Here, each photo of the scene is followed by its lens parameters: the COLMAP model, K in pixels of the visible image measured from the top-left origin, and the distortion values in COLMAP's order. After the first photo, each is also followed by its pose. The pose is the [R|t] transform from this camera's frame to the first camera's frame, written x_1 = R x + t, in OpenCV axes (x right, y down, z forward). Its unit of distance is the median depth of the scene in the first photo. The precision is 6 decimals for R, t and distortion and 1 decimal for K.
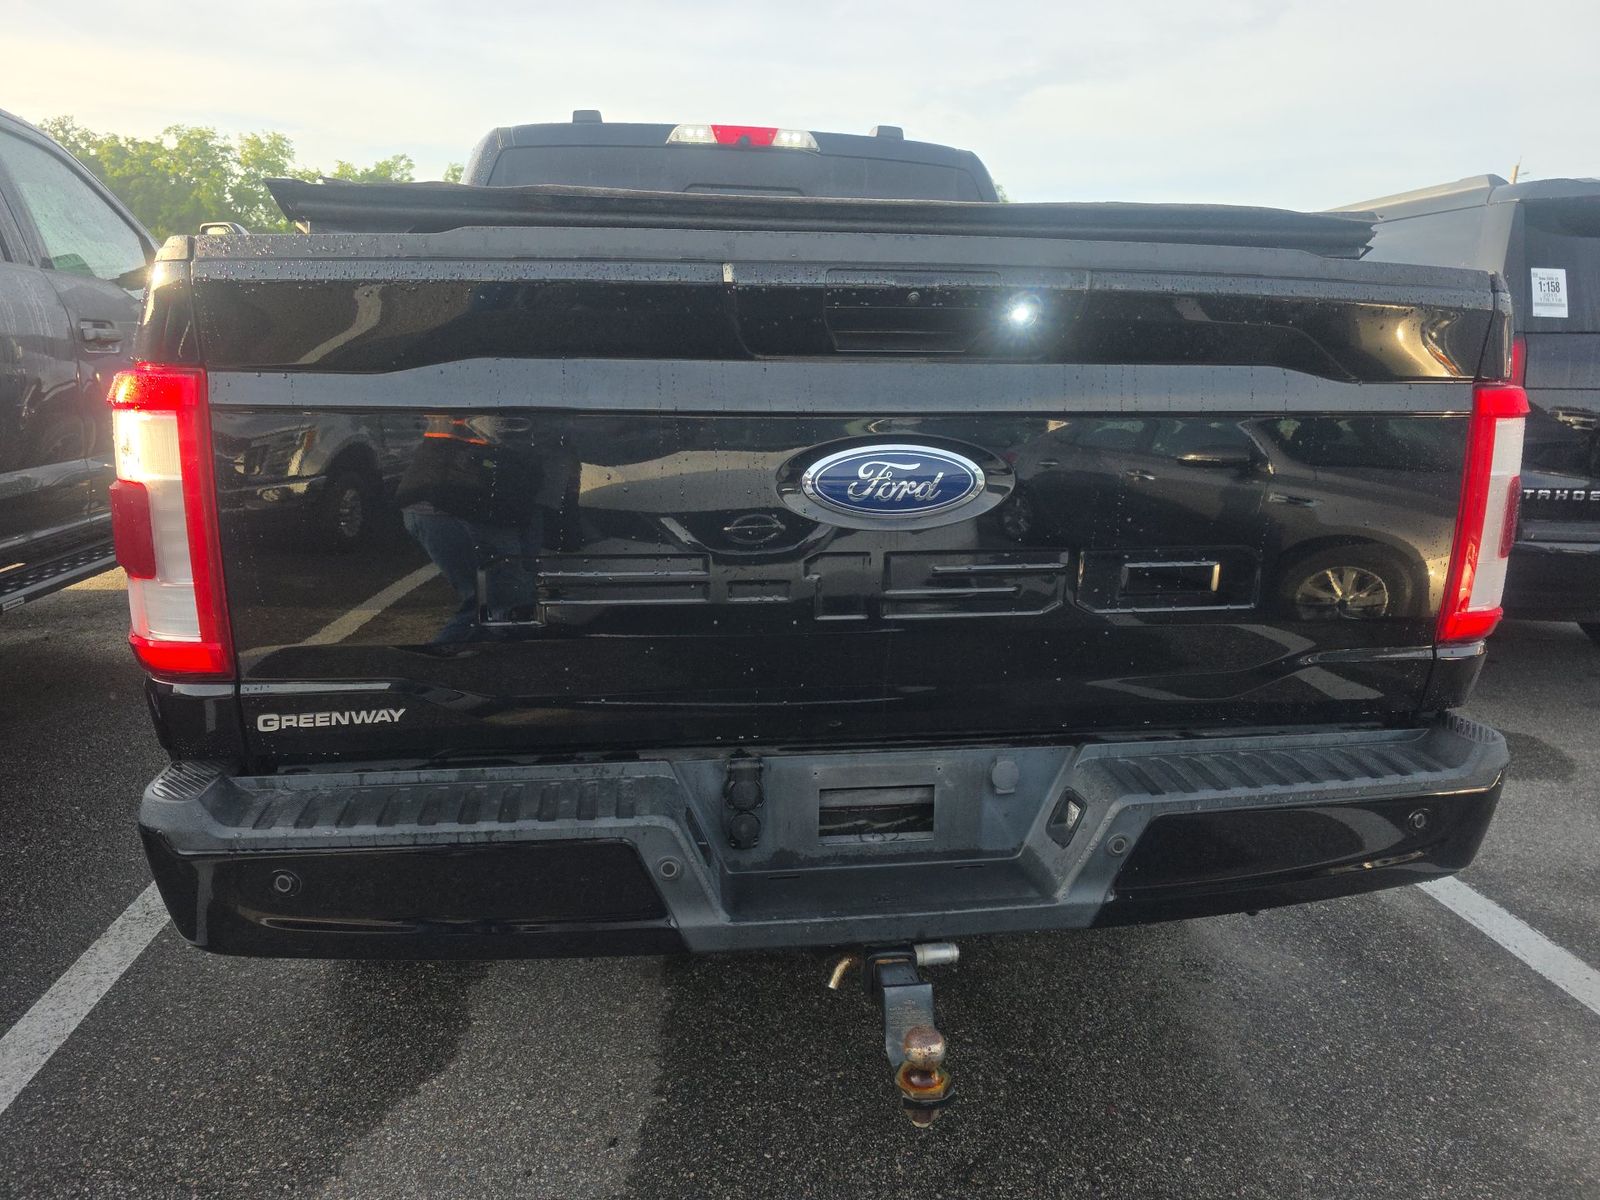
lens RADIAL K [[1080.6, 0, 800.1], [0, 1080.6, 587.5], [0, 0, 1]] dist [0.047519, -0.037041]
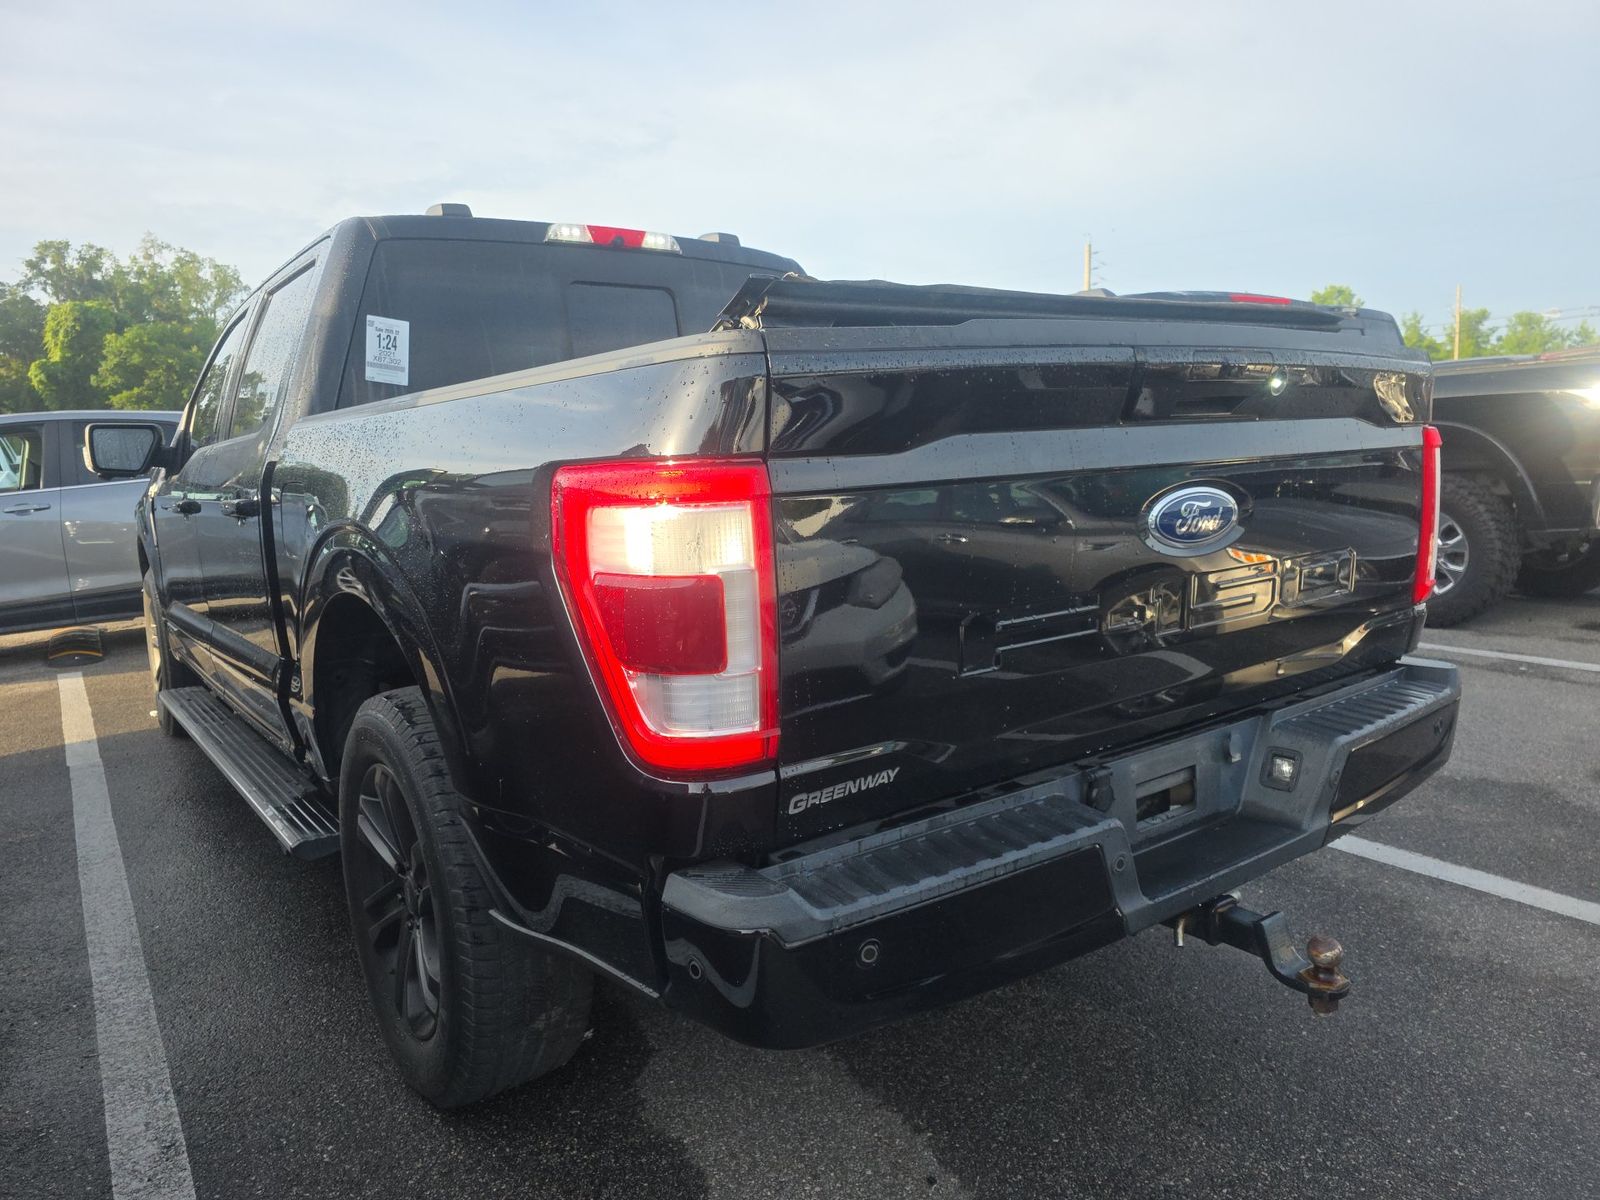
lens RADIAL K [[1080.6, 0, 810.8], [0, 1080.6, 599.8], [0, 0, 1]] dist [0.047519, -0.037041]
pose [[0.881161, -0.113580, 0.458972, -0.488737], [0.147455, 0.988319, -0.038517, -0.011580], [-0.449236, 0.101618, 0.887615, 0.050022]]
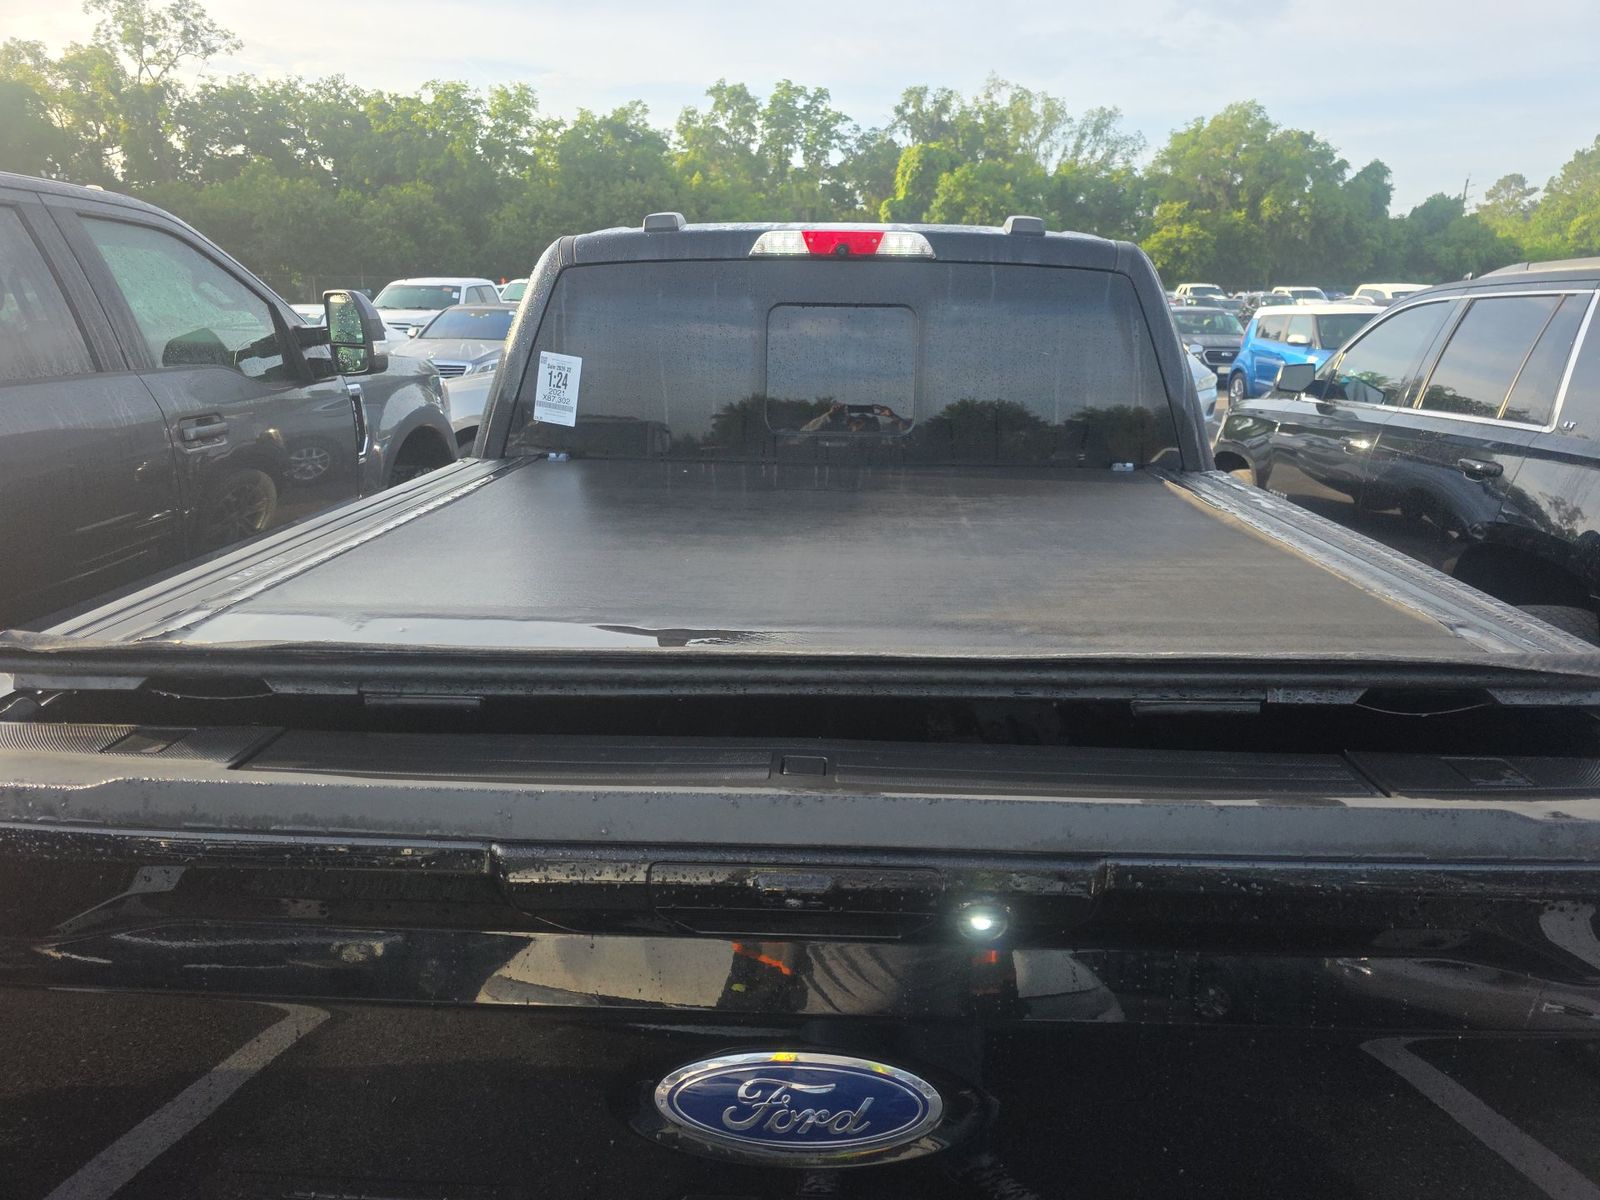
lens RADIAL K [[1080.6, 0, 816.8], [0, 1080.6, 611.2], [0, 0, 1]] dist [0.047519, -0.037041]
pose [[0.982583, 0.048024, -0.179509, 0.110878], [-0.034839, 0.996507, 0.075895, -0.242628], [0.182527, -0.068319, 0.980824, 0.206773]]
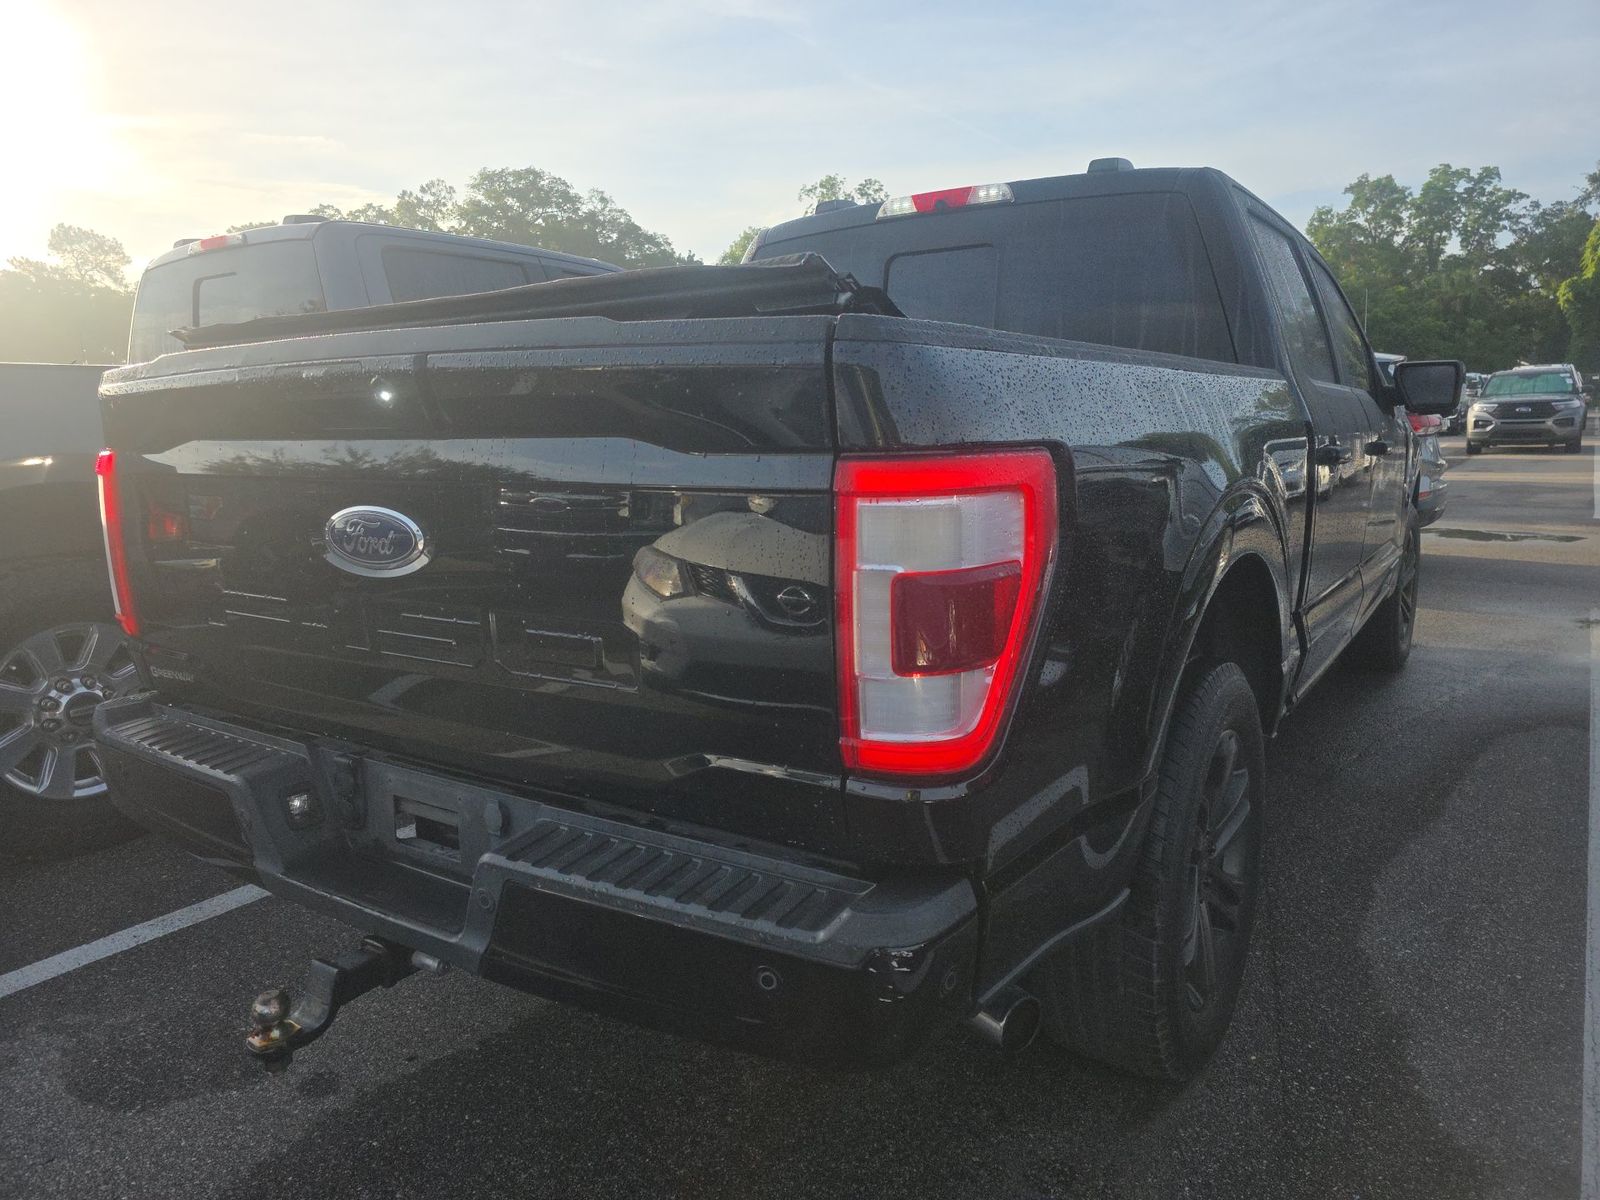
lens RADIAL K [[1080.6, 0, 805.9], [0, 1080.6, 591.8], [0, 0, 1]] dist [0.047519, -0.037041]
pose [[0.741513, 0.078431, -0.666339, 0.676596], [-0.106749, 0.994284, -0.001760, -0.048148], [0.662392, 0.072437, 0.745647, 0.235475]]
